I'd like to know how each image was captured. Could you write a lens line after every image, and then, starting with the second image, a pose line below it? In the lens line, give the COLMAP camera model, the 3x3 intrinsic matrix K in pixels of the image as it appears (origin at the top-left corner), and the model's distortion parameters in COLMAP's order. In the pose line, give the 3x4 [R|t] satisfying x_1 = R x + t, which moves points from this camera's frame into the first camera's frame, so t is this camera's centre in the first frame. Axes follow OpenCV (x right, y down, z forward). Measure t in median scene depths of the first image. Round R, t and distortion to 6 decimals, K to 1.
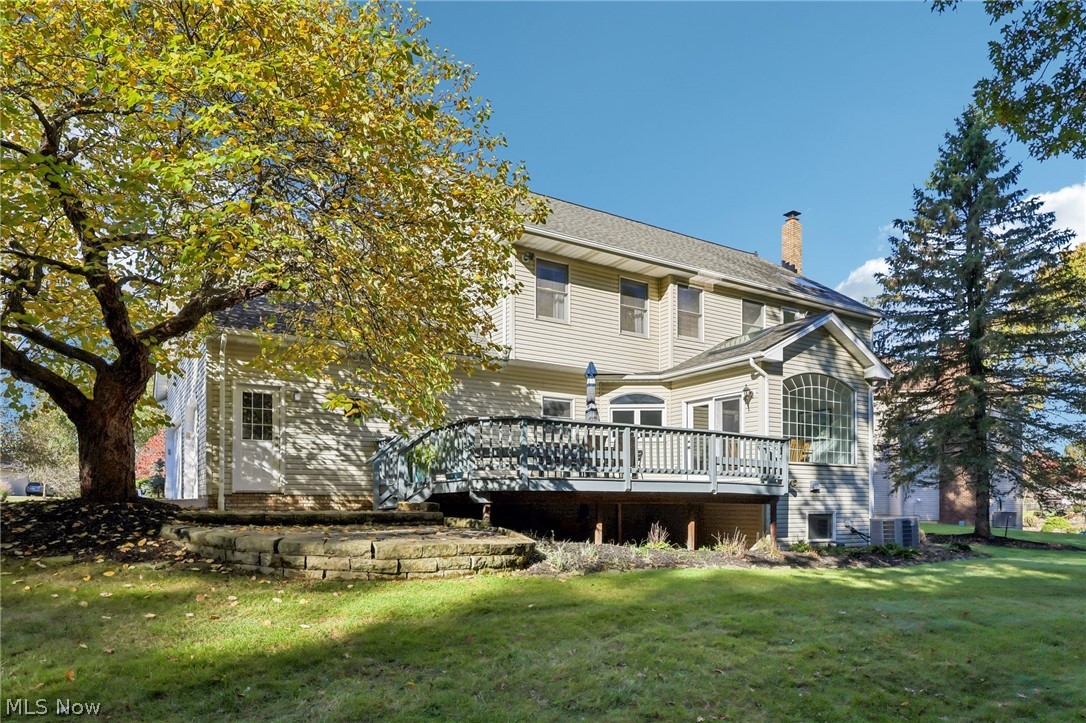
lens RADIAL K [[697.2, 0, 542.7], [0, 697.2, 330.8], [0, 0, 1]] dist [-0.039229, -0.000935]
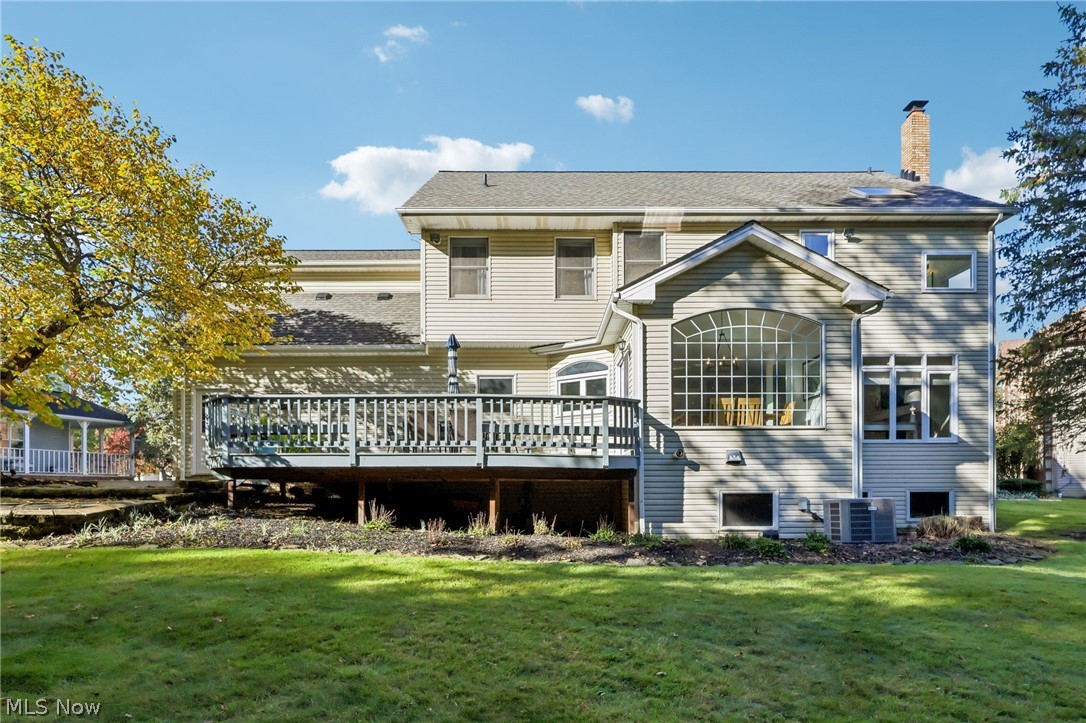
lens RADIAL K [[613.9, 0, 542.2], [0, 613.9, 370.2], [0, 0, 1]] dist [-0.003767, -0.001177]
pose [[0.840313, -0.104980, -0.531839, 0.544261], [0.132343, 0.991112, 0.013467, 0.087484], [0.525699, -0.081702, 0.846738, 0.312426]]
